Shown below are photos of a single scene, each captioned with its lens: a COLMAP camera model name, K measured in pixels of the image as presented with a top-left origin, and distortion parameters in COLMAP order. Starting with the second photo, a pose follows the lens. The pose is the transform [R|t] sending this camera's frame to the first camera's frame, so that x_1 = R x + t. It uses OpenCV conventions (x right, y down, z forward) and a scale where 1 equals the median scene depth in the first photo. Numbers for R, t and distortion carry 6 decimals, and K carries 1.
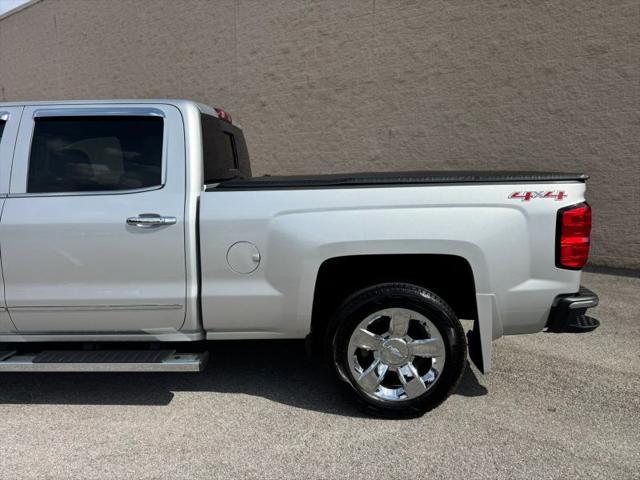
lens RADIAL K [[464.3, 0, 320.0], [0, 464.3, 240.0], [0, 0, 1]] dist [0.016364, -0.014357]
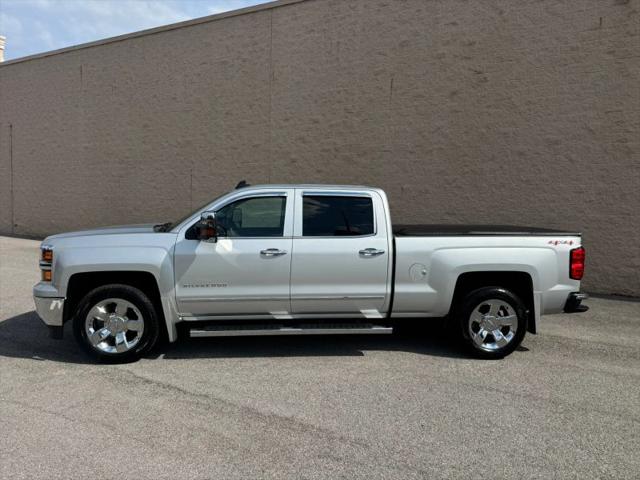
lens RADIAL K [[460.9, 0, 327.9], [0, 460.9, 237.7], [0, 0, 1]] dist [0.062057, -0.069167]
pose [[0.989664, 0.021283, 0.141818, -0.764287], [-0.009424, 0.996440, -0.083775, 0.057272], [-0.143096, 0.081572, 0.986341, -0.799670]]
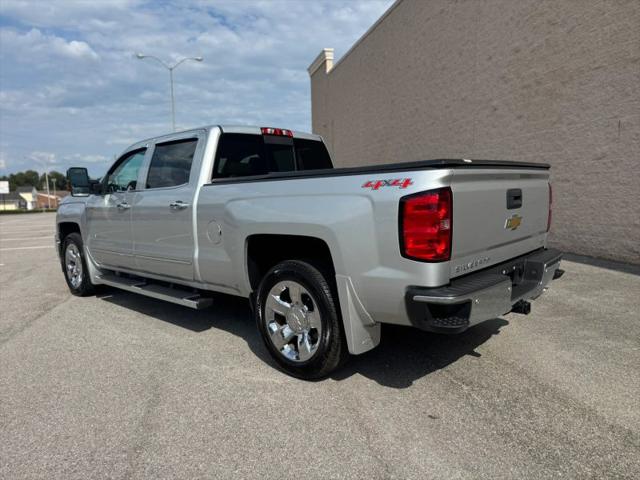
lens RADIAL K [[453.9, 0, 320.0], [0, 453.9, 240.0], [0, 0, 1]] dist [0.020147, -0.005412]
pose [[0.755429, 0.061274, -0.652359, 0.926453], [-0.075762, 0.997108, 0.005923, 0.027704], [0.650835, 0.044950, 0.757887, 0.154350]]
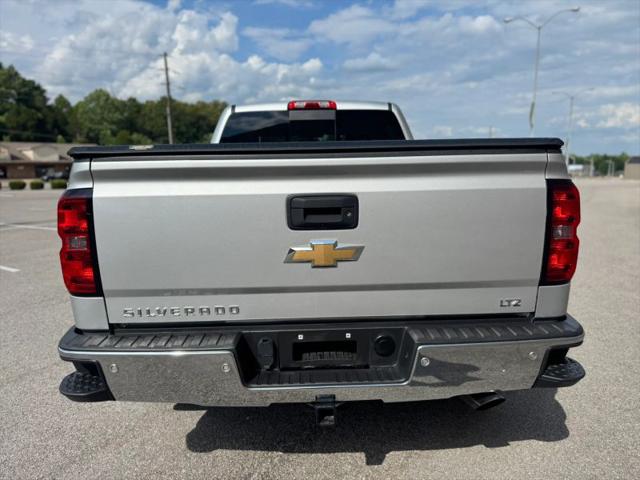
lens RADIAL K [[459.7, 0, 320.0], [0, 459.7, 240.0], [0, 0, 1]] dist [-0.005561, -0.005610]
pose [[0.058226, 0.161359, -0.985177, 1.157259], [-0.131140, 0.979536, 0.152684, -0.157899], [0.989652, 0.120306, 0.078195, 1.266900]]
